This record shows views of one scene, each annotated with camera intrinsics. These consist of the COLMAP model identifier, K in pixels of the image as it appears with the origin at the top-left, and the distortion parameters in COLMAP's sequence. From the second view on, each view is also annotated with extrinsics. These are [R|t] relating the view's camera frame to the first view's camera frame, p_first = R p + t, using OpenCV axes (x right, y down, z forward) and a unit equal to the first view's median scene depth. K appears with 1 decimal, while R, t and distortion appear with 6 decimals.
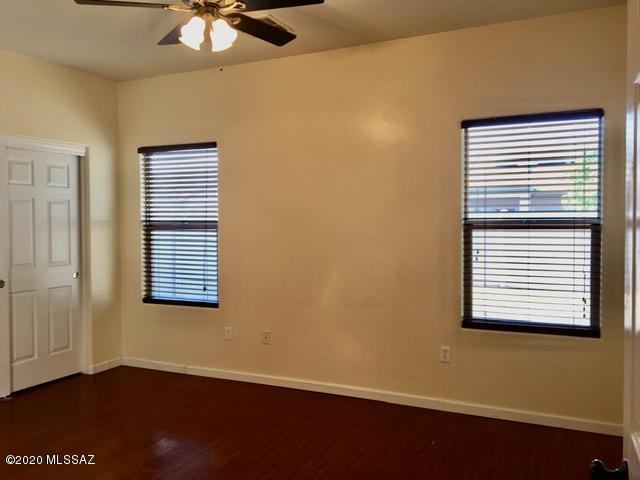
lens RADIAL K [[540.9, 0, 319.1], [0, 540.9, 236.6], [0, 0, 1]] dist [0.073369, -0.096967]
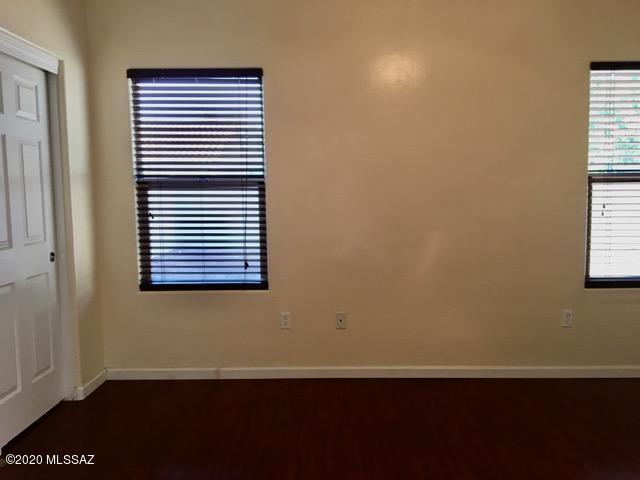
lens RADIAL K [[540.9, 0, 319.2], [0, 540.9, 238.9], [0, 0, 1]] dist [0.073369, -0.096967]
pose [[0.911514, -0.041942, 0.409124, -0.424423], [0.016838, 0.997758, 0.064774, 0.011918], [-0.410923, -0.052153, 0.910177, 0.271144]]
